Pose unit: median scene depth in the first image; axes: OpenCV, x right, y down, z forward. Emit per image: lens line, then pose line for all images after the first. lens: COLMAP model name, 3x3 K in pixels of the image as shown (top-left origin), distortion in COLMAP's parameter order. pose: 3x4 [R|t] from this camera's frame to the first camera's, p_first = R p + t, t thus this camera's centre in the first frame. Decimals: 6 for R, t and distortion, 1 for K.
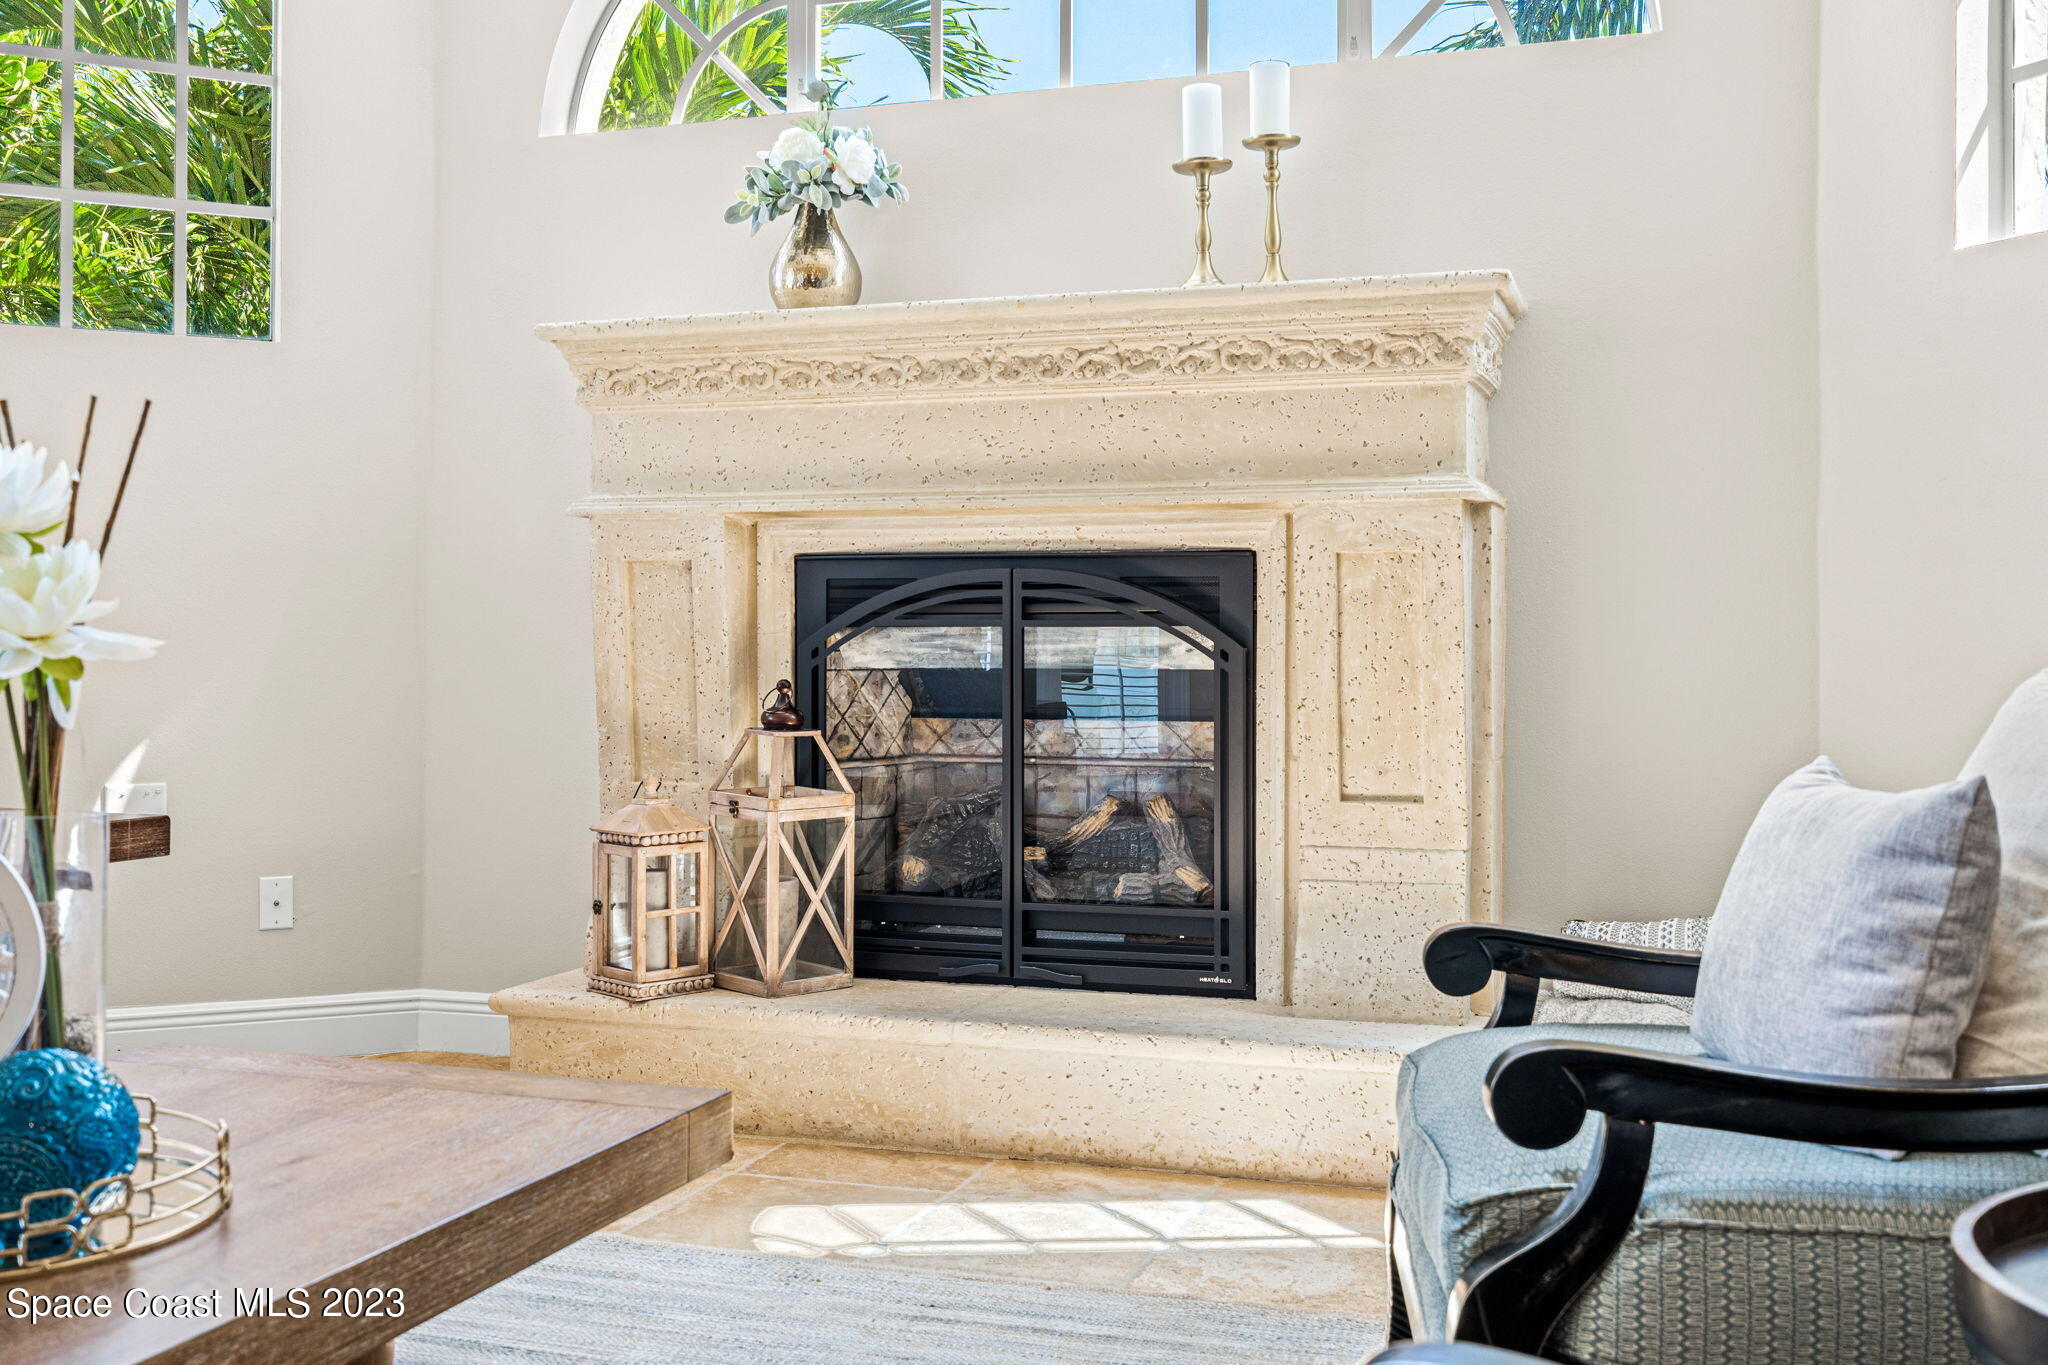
lens RADIAL K [[2031.3, 0, 1028.7], [0, 2031.3, 668.6], [0, 0, 1]] dist [-0.027276, 0.000000]
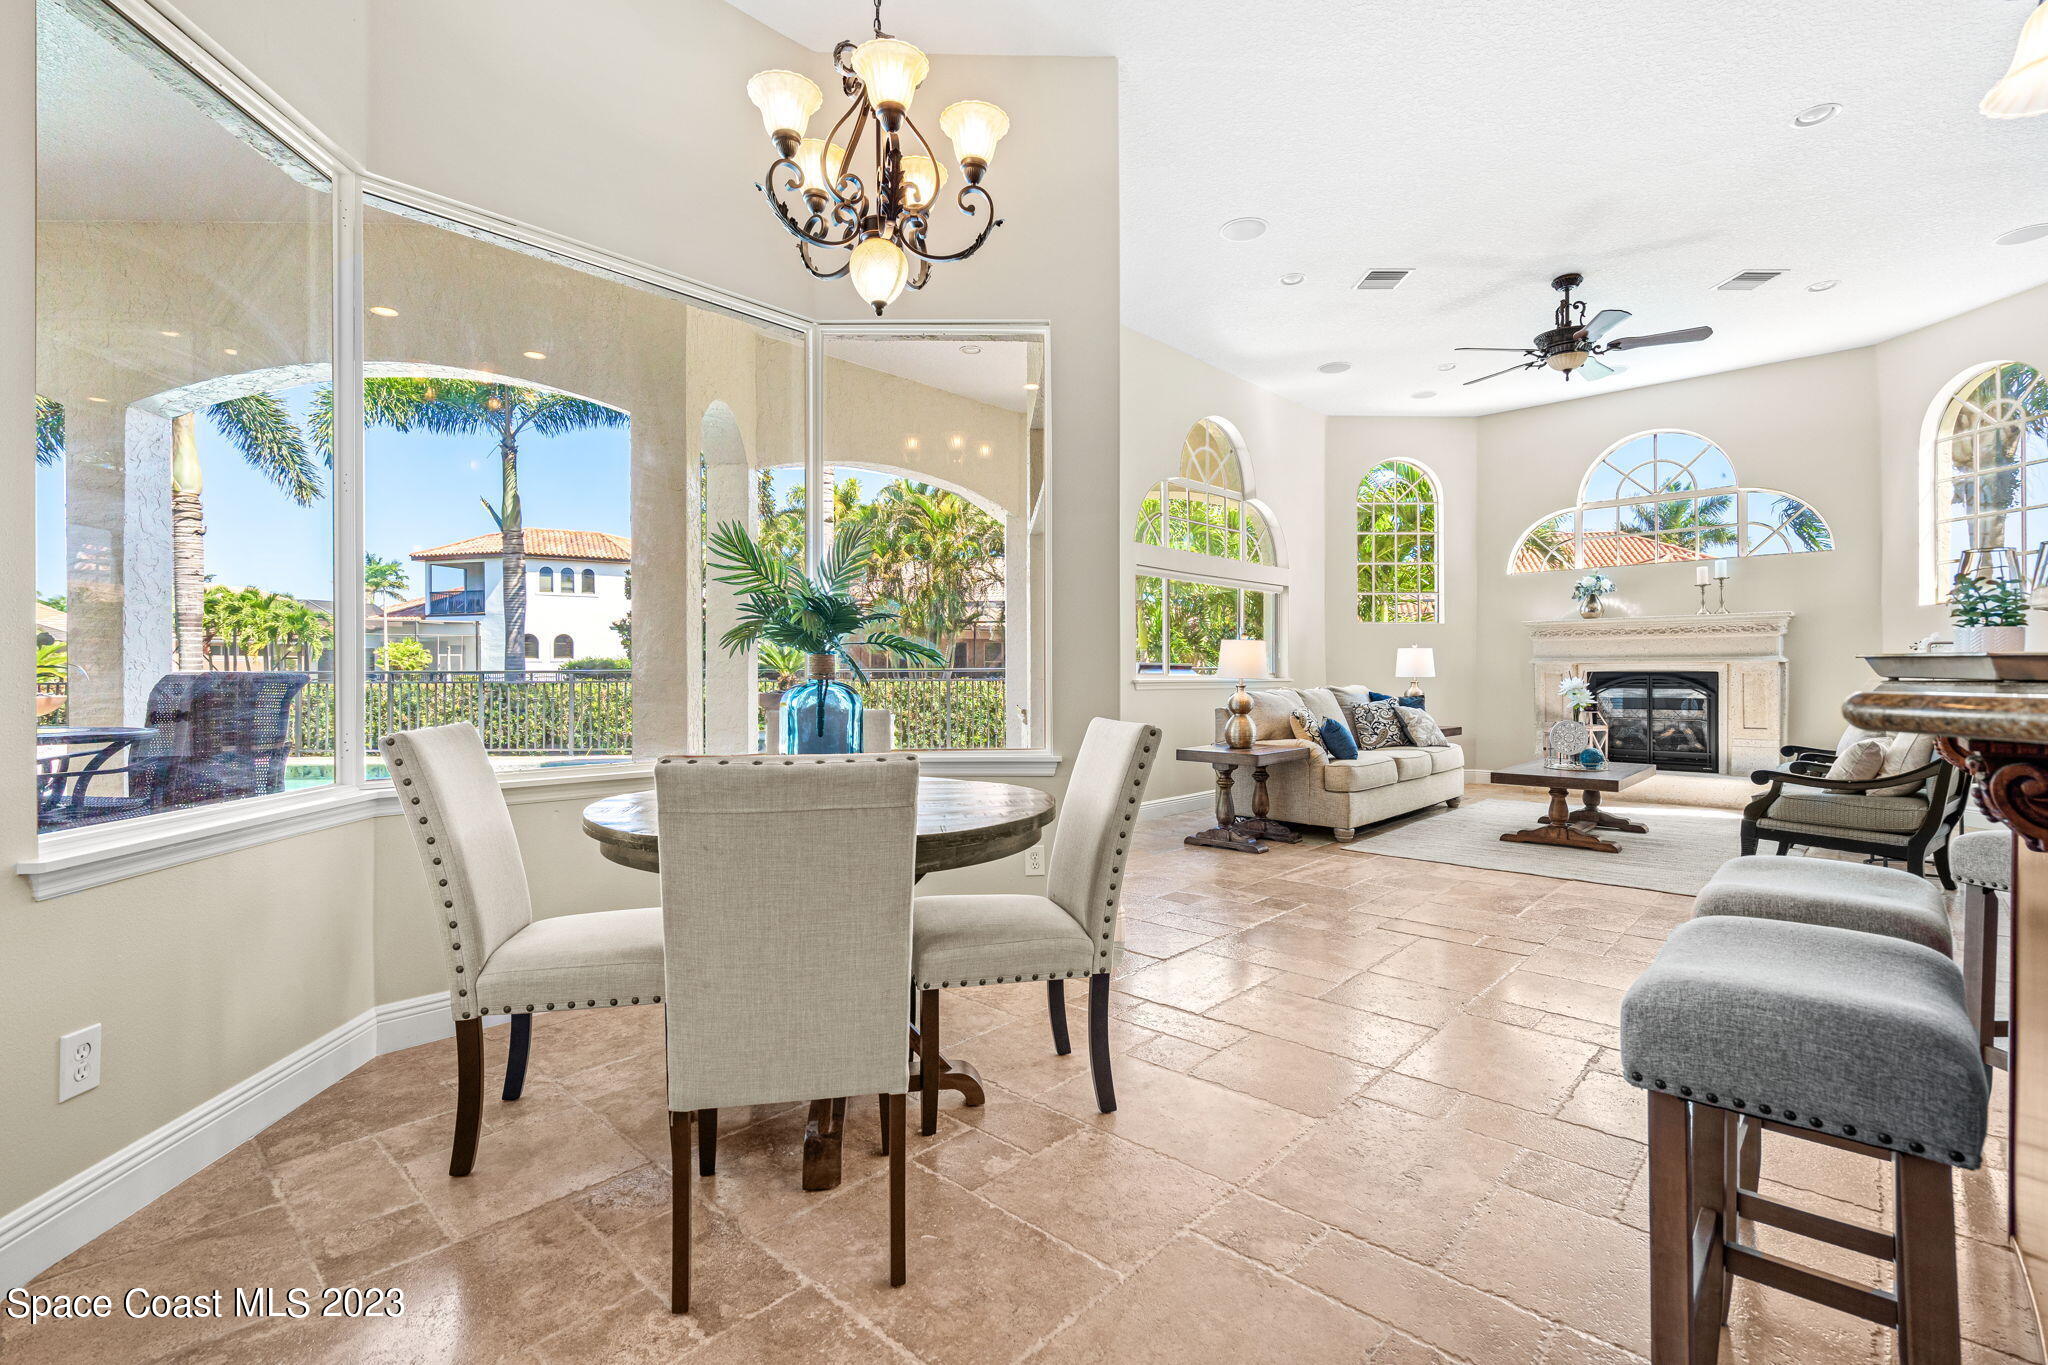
lens RADIAL K [[932.6, 0, 1018.7], [0, 932.6, 673.2], [0, 0, 1]] dist [-0.000083, 0.000259]
pose [[0.907376, -0.007263, -0.420257, -0.408431], [0.005146, 0.999968, -0.006172, -0.049929], [0.420288, 0.003438, 0.907384, -1.453298]]
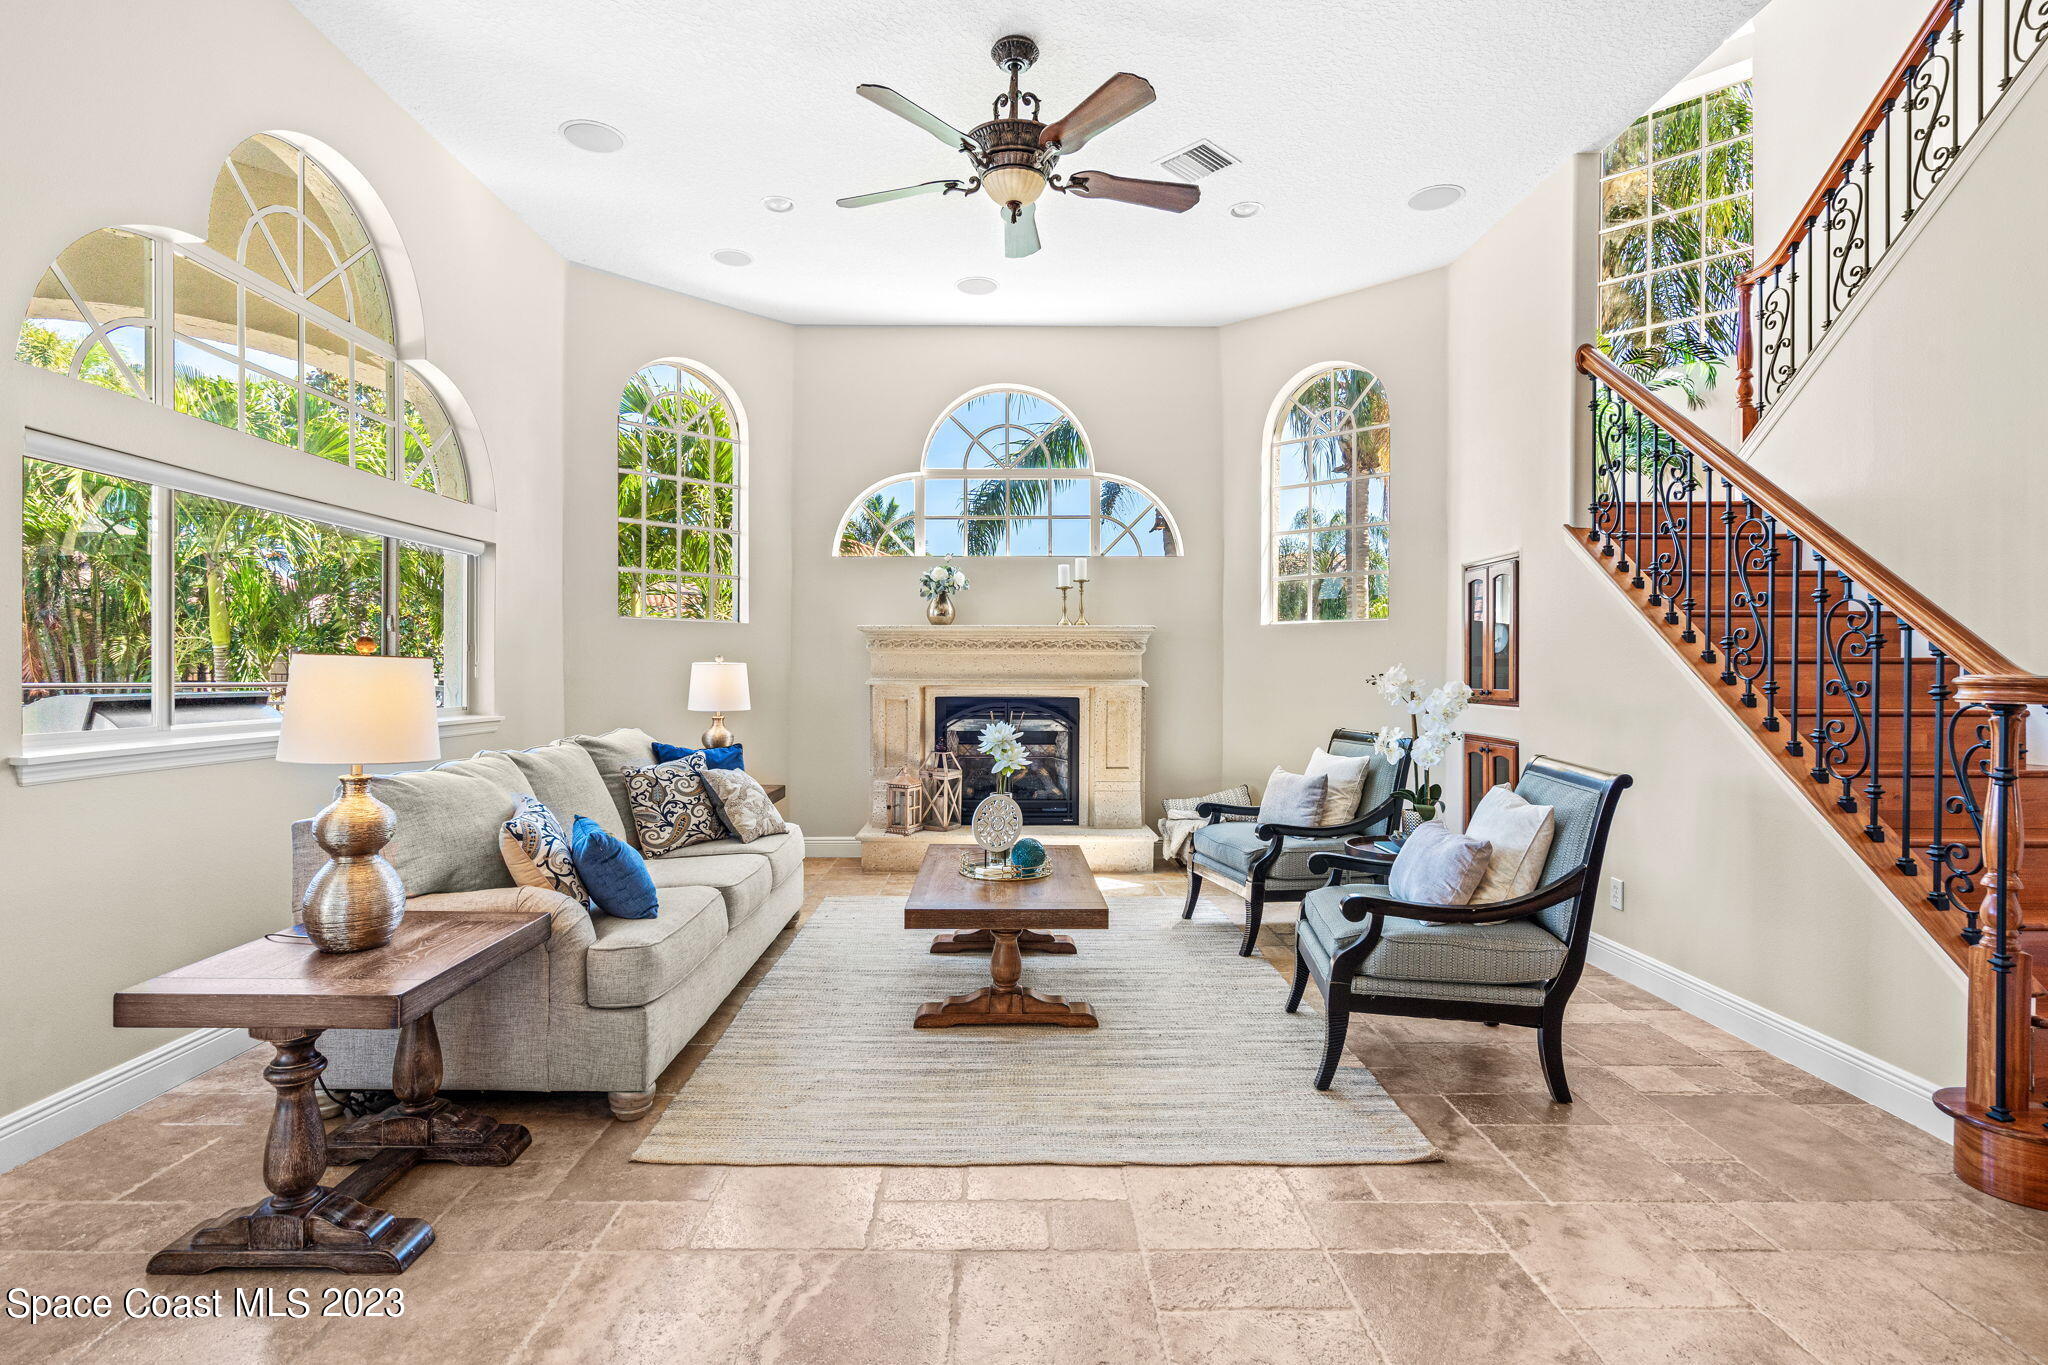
lens RADIAL K [[1001.2, 0, 1025.1], [0, 1001.2, 670.3], [0, 0, 1]] dist [0.001564, 0.000662]
pose [[0.943392, -0.002392, 0.331670, -0.542766], [0.003057, 0.999994, -0.001485, -0.101673], [-0.331665, 0.002415, 0.943394, -0.599831]]
